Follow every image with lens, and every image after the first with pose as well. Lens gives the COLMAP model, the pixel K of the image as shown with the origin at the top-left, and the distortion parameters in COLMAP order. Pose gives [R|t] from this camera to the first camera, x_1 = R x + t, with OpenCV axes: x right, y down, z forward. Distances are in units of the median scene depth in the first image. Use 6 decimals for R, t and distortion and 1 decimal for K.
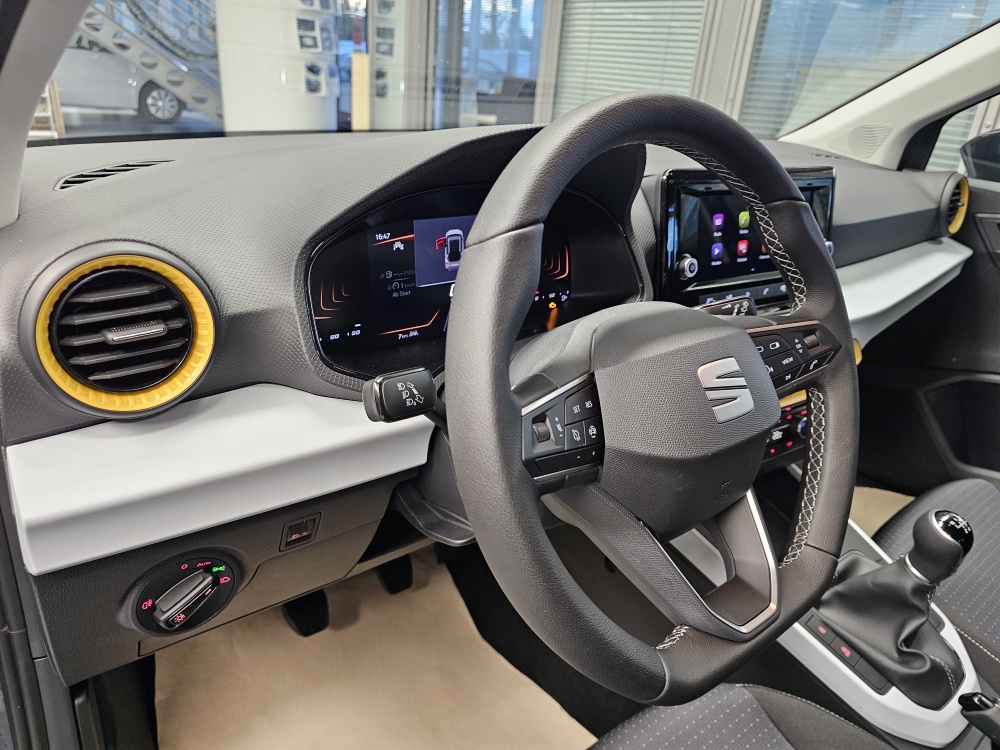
lens RADIAL K [[729.7, 0, 497.3], [0, 729.7, 378.1], [0, 0, 1]] dist [0.014216, -0.002847]
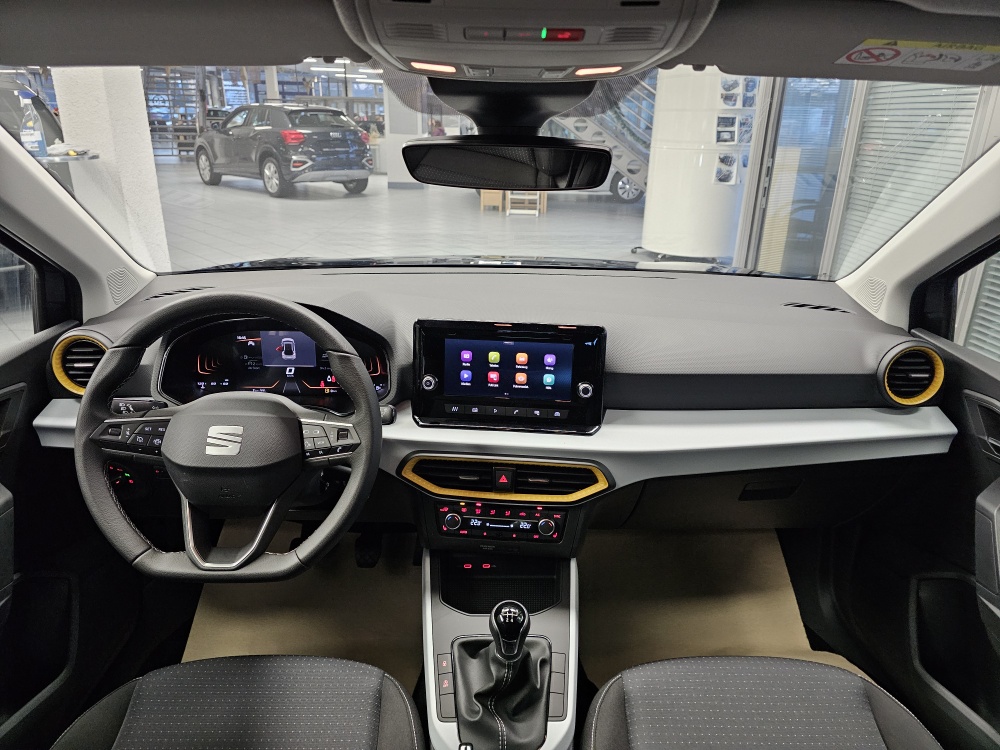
lens RADIAL K [[729.7, 0, 499.4], [0, 729.7, 376.4], [0, 0, 1]] dist [0.014216, -0.002847]
pose [[0.742830, 0.168713, -0.647873, 0.796653], [-0.215555, 0.976466, 0.007133, -0.124327], [0.633829, 0.134354, 0.761715, -0.017062]]
